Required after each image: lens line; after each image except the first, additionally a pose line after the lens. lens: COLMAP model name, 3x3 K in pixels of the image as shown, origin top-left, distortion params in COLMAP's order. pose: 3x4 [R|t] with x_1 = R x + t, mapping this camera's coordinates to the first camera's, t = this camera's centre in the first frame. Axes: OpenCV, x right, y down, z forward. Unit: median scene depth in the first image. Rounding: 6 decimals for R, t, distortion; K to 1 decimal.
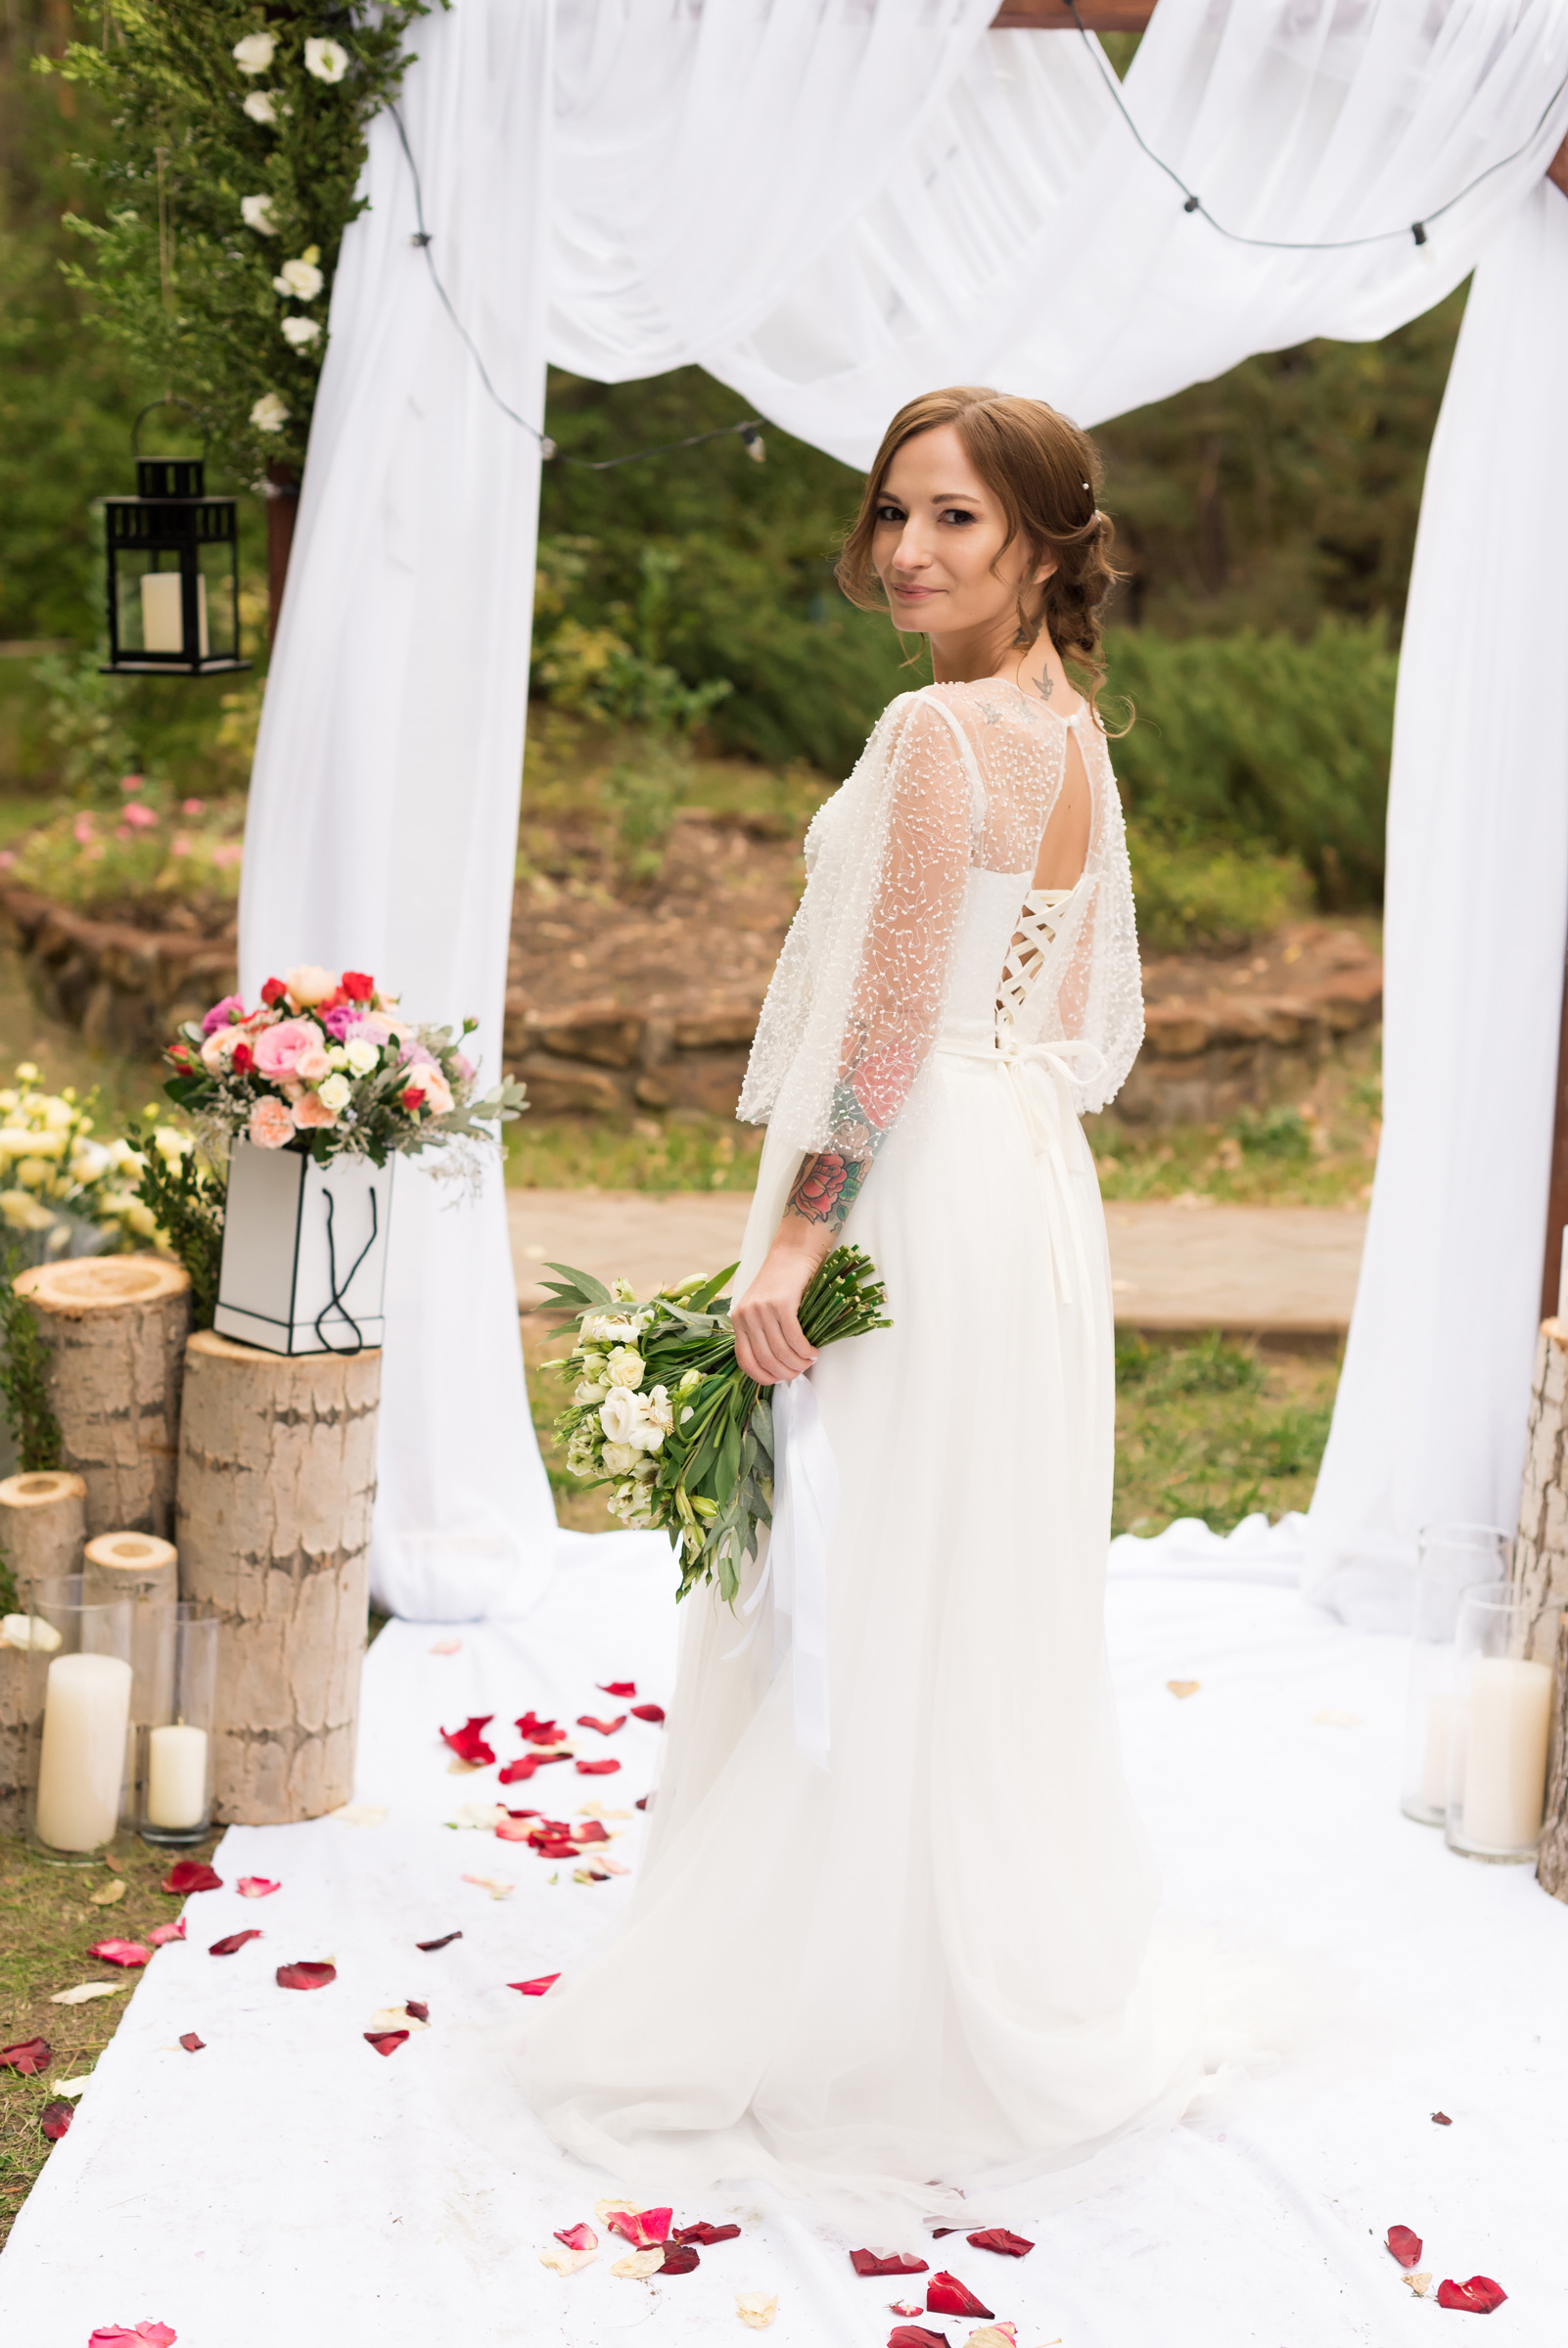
lens RADIAL K [[3384.6, 0, 784.0], [0, 3384.6, 1174.0], [0, 0, 1]] dist [-0.006327, 0.151261]
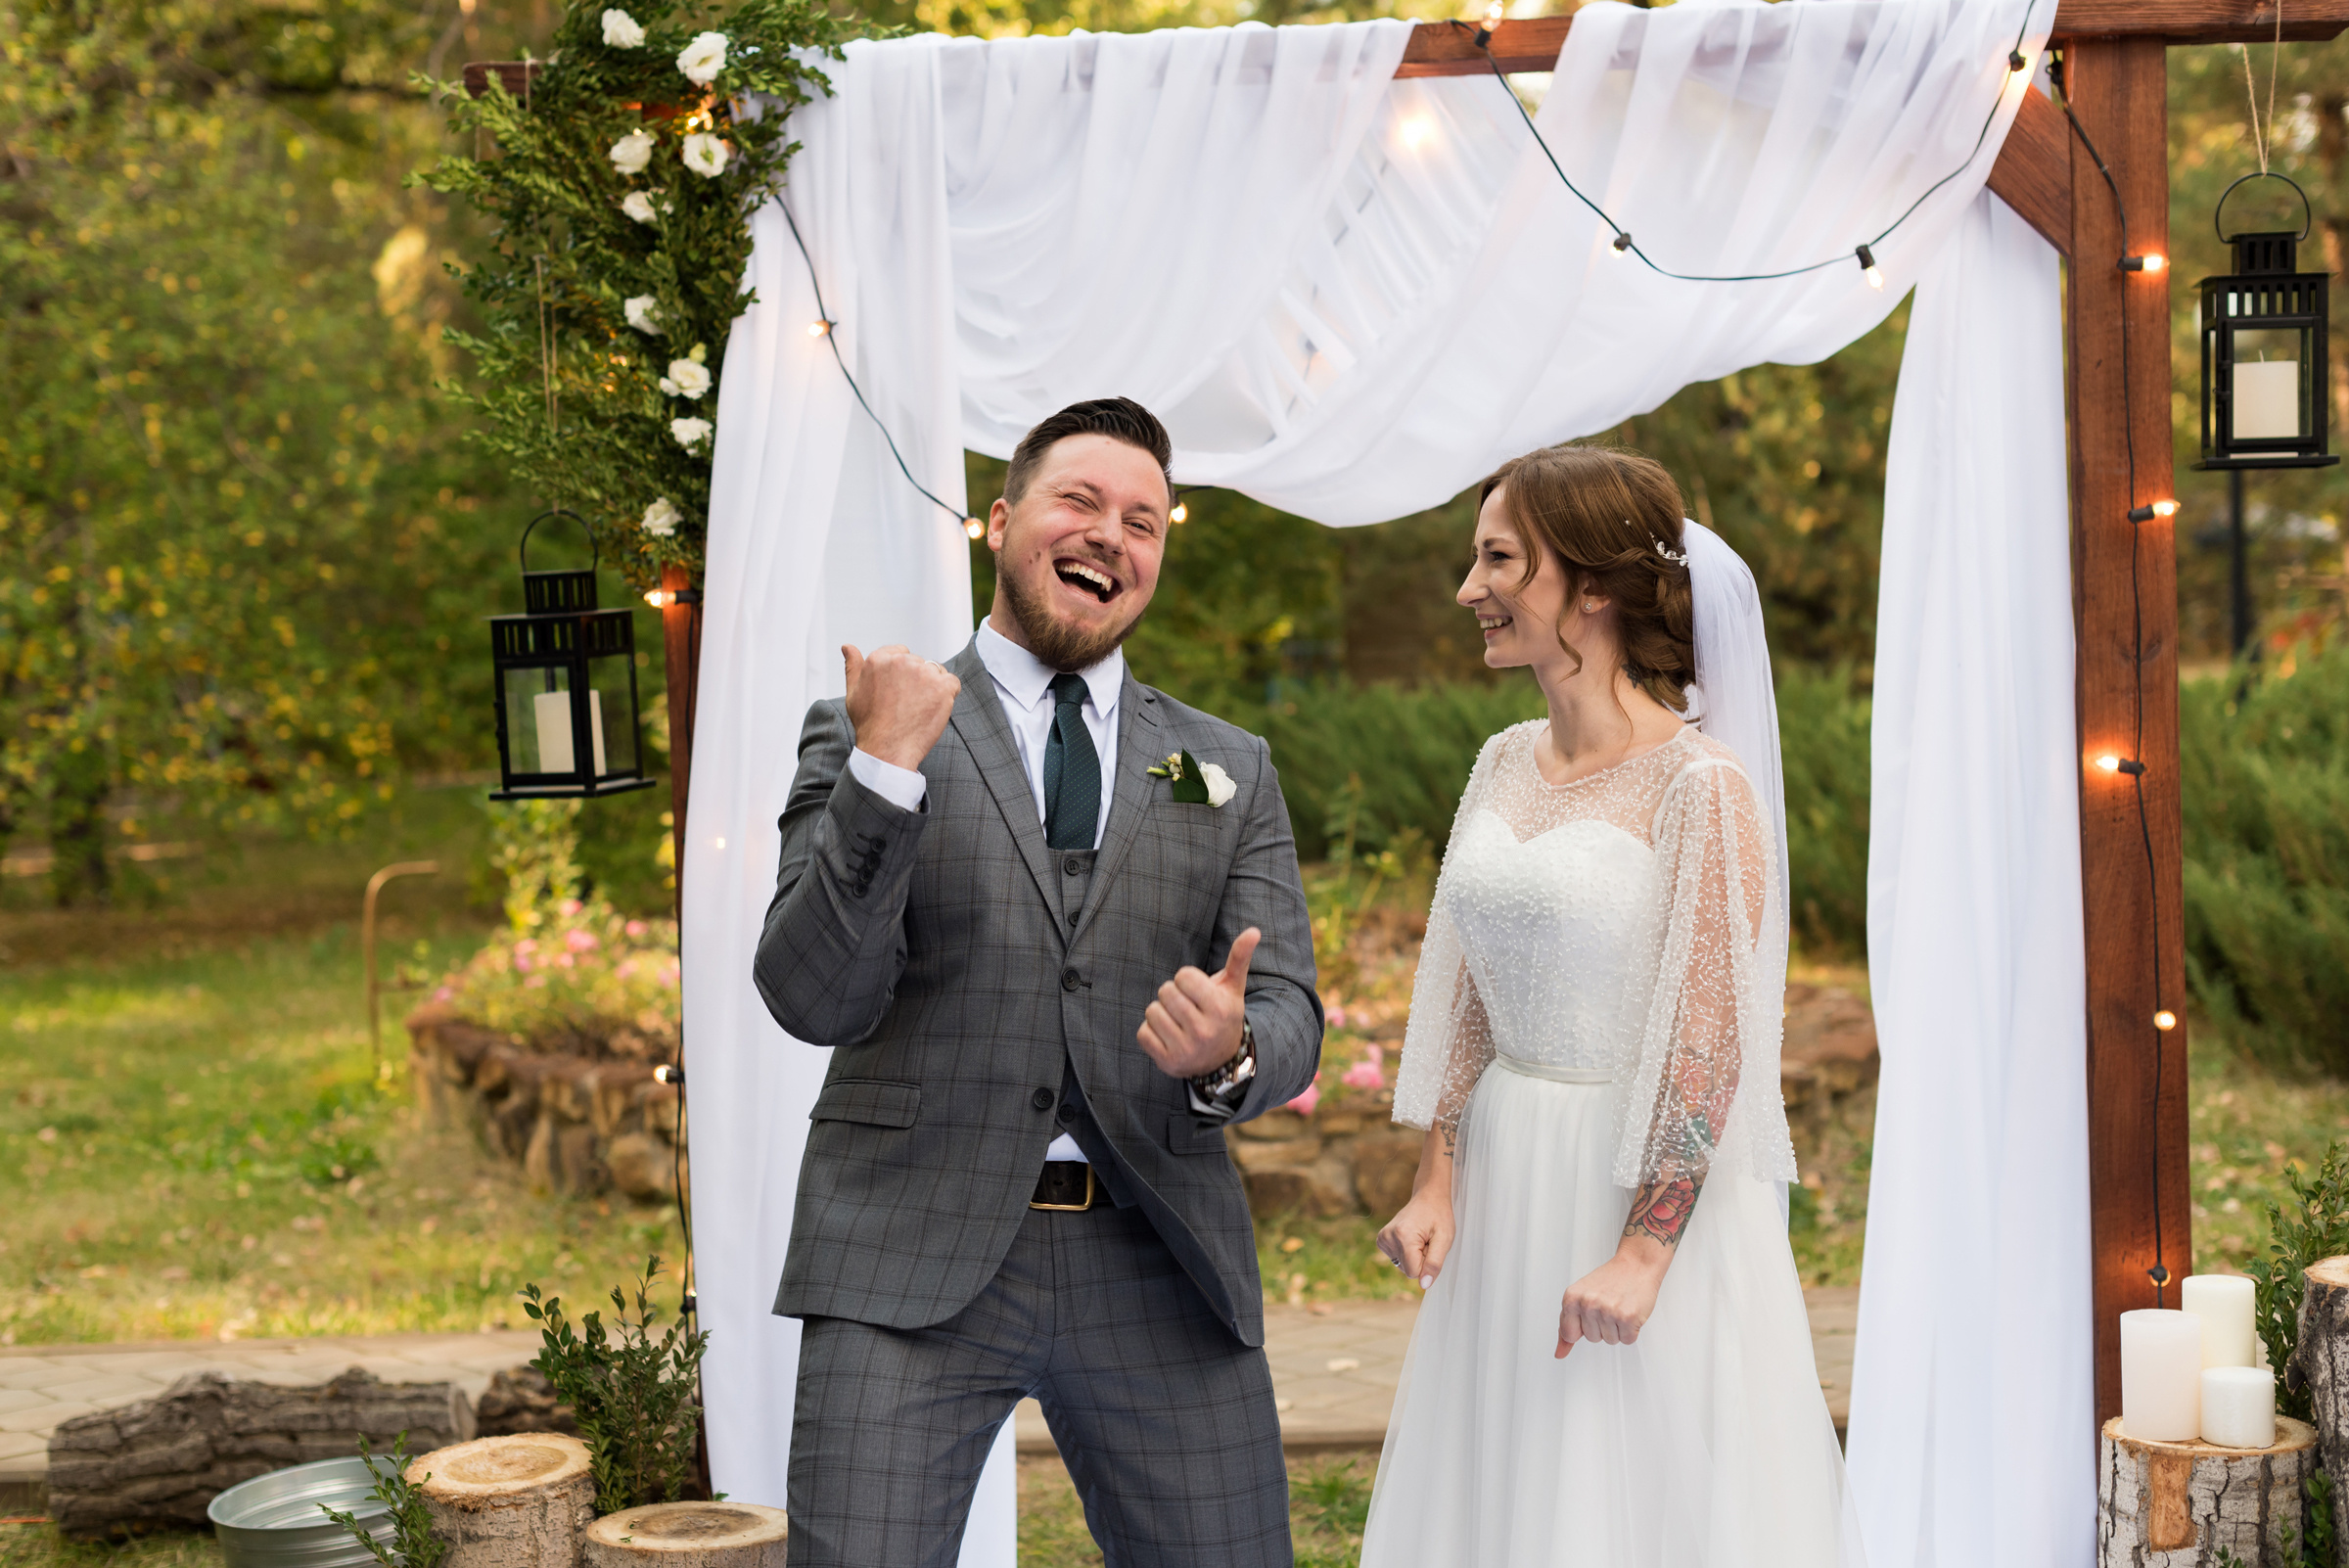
lens RADIAL K [[3422.9, 0, 1174.5], [0, 3422.9, 784.0], [0, 0, 1]] dist [-0.006798, 0.109582]
pose [[0.998001, -0.059568, -0.021125, 0.007394], [0.056048, 0.988594, -0.139786, -0.009164], [0.029211, 0.138322, 0.989956, 0.067550]]
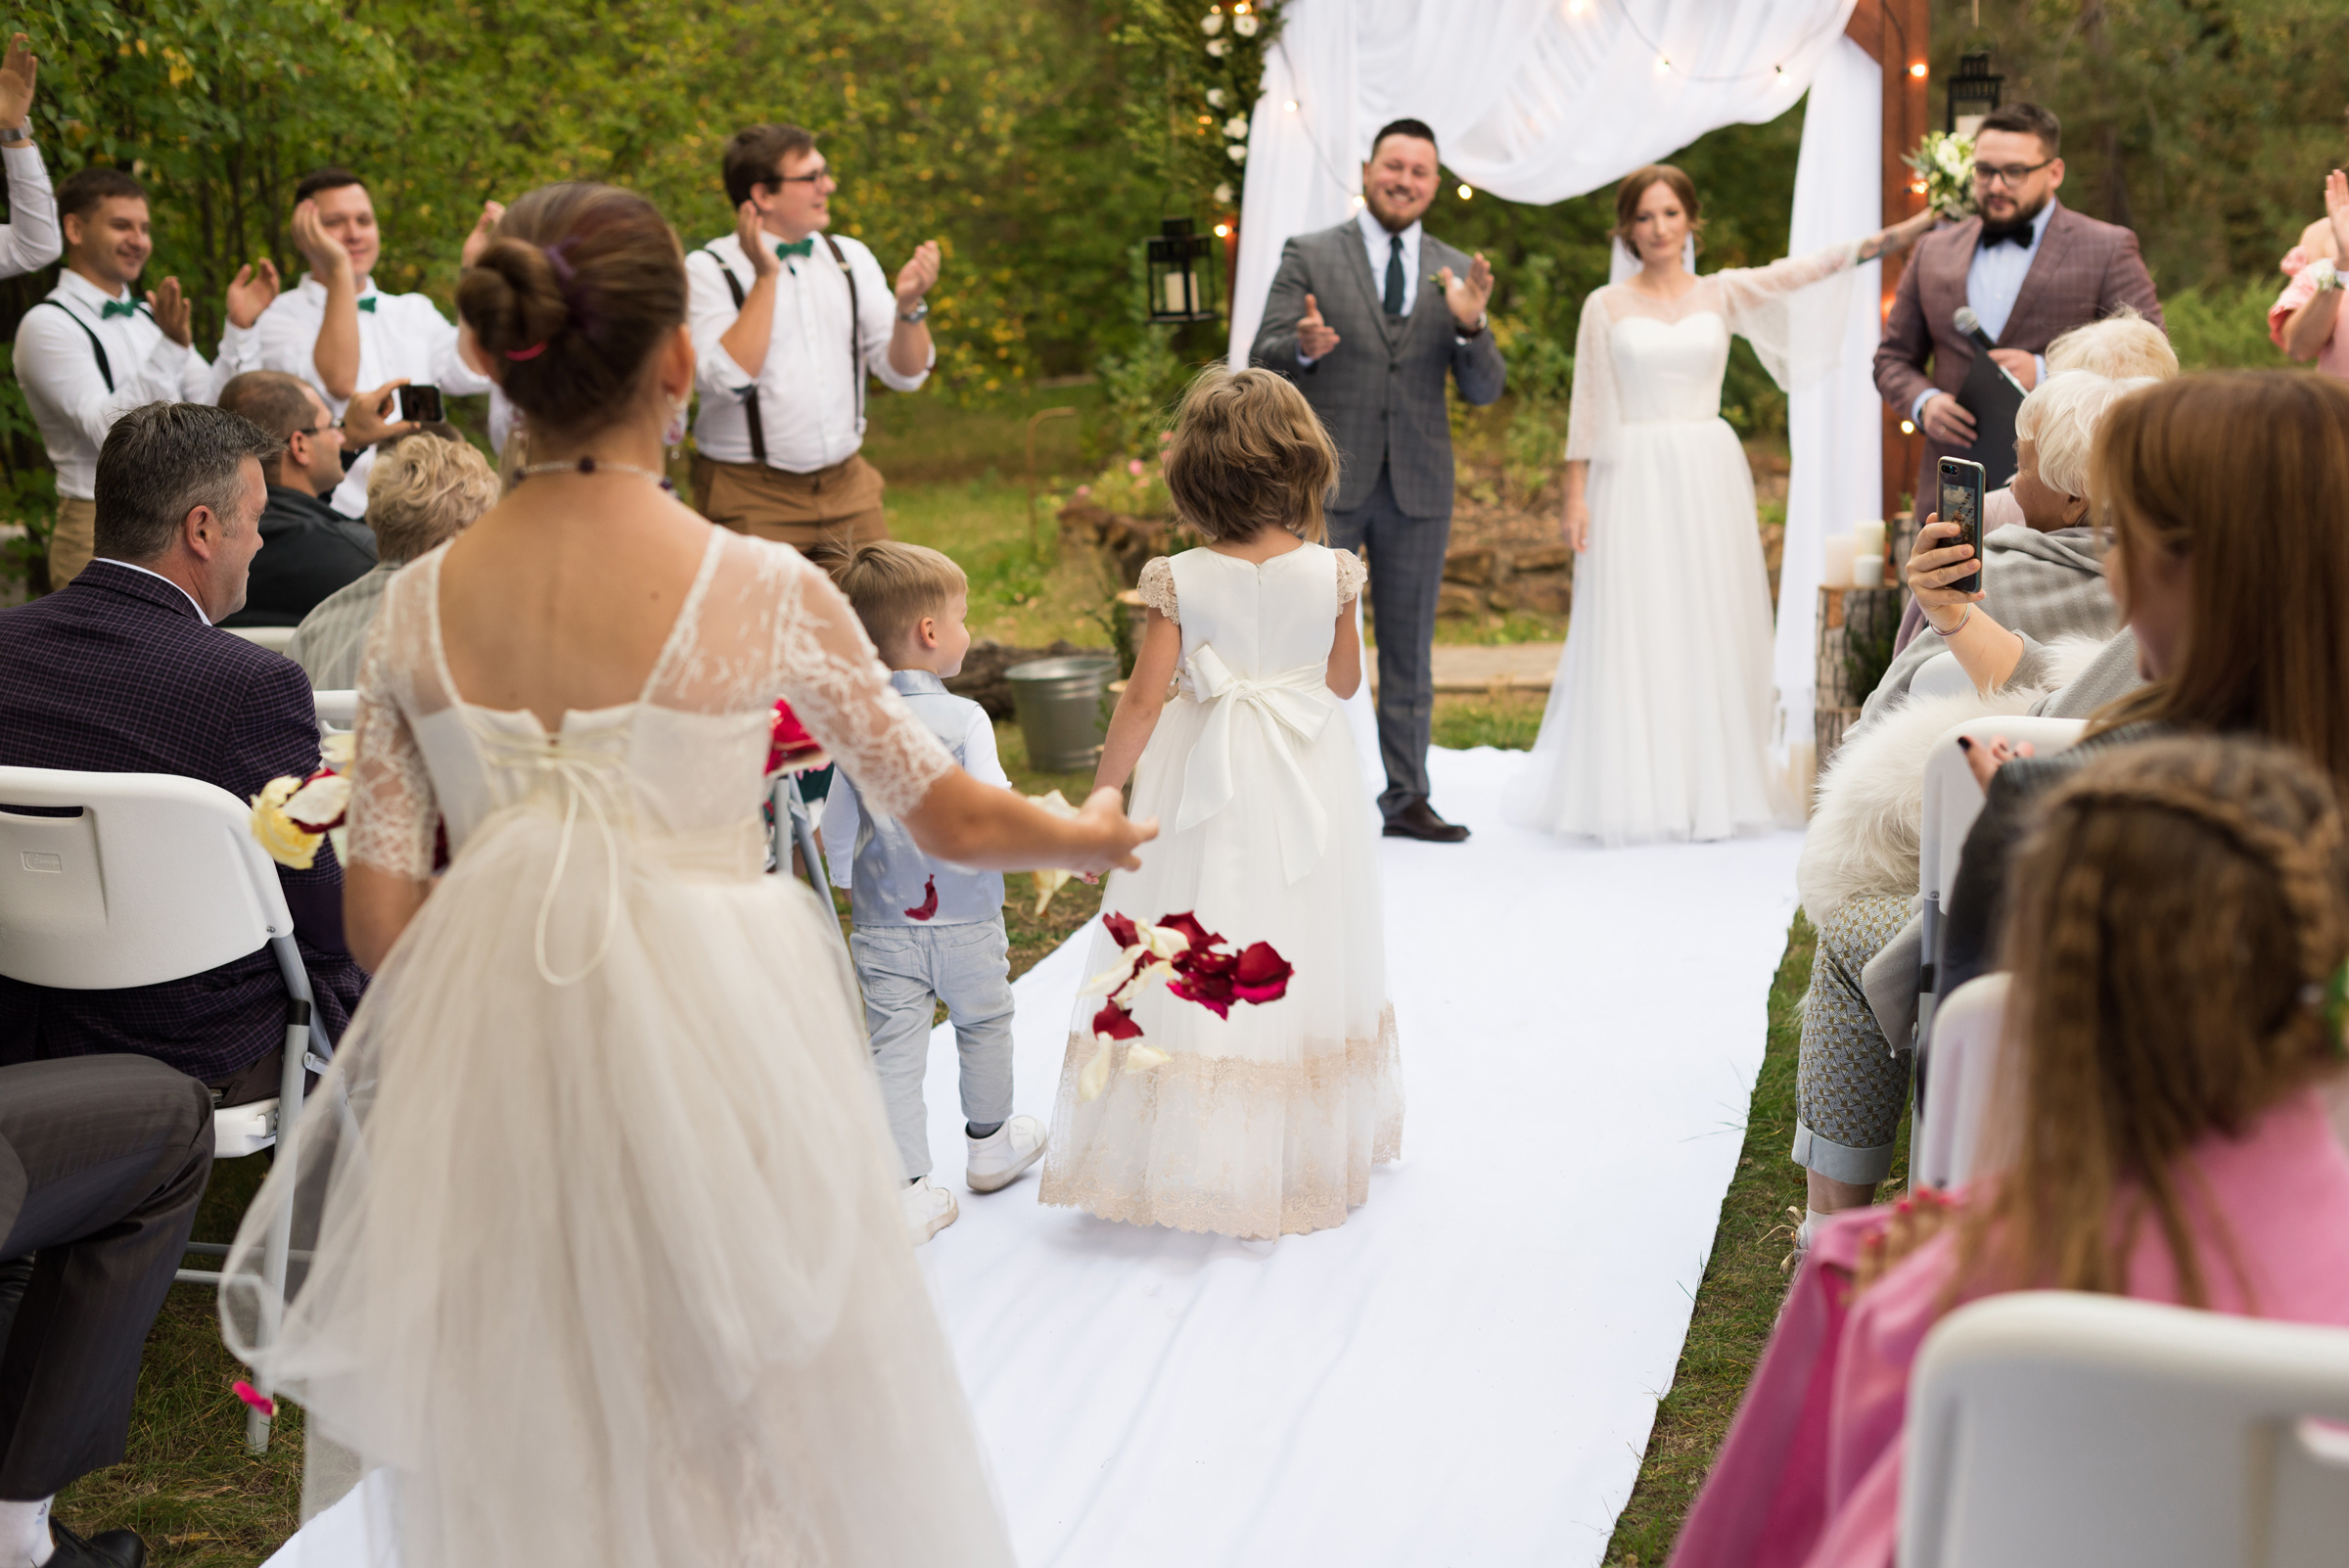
lens RADIAL K [[3344.3, 0, 1174.5], [0, 3344.3, 784.0], [0, 0, 1]] dist [0.011910, 0.018134]
pose [[0.981221, -0.030544, -0.190455, 0.200080], [0.024723, 0.999154, -0.032866, 0.206007], [0.191298, 0.027540, 0.981146, -1.018355]]
